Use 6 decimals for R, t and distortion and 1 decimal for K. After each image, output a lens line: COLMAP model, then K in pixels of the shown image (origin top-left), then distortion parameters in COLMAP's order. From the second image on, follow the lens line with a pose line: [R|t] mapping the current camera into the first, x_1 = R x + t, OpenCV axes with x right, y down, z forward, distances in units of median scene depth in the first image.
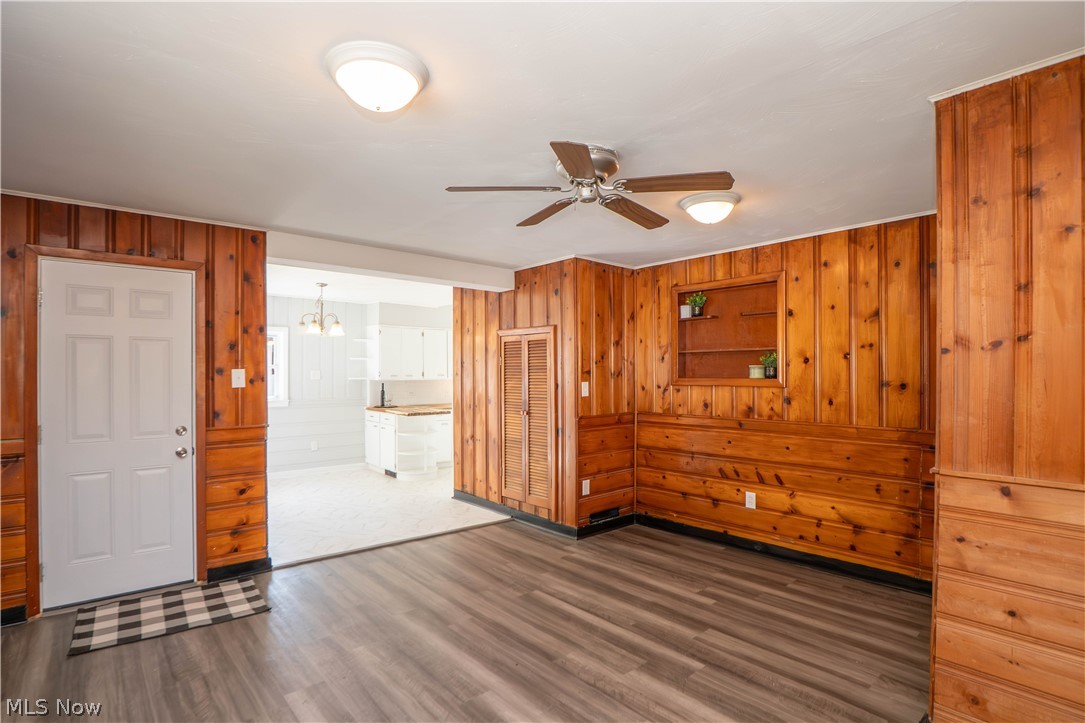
lens RADIAL K [[554.8, 0, 543.0], [0, 554.8, 375.2], [0, 0, 1]] dist [-0.035207, 0.001297]
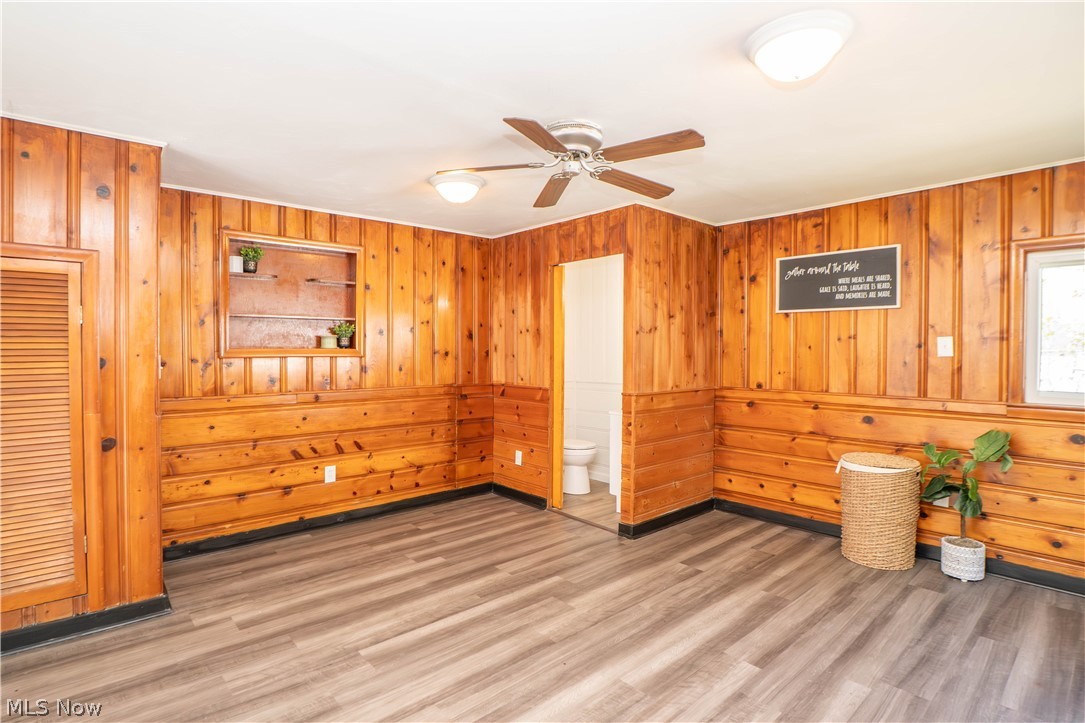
lens RADIAL K [[545.2, 0, 516.9], [0, 545.2, 360.9], [0, 0, 1]] dist [-0.058453, 0.011500]
pose [[-0.009159, -0.020901, 0.999740, -0.627891], [0.001304, 0.999780, 0.020914, 0.008850], [-0.999957, 0.001495, -0.009129, 0.747056]]
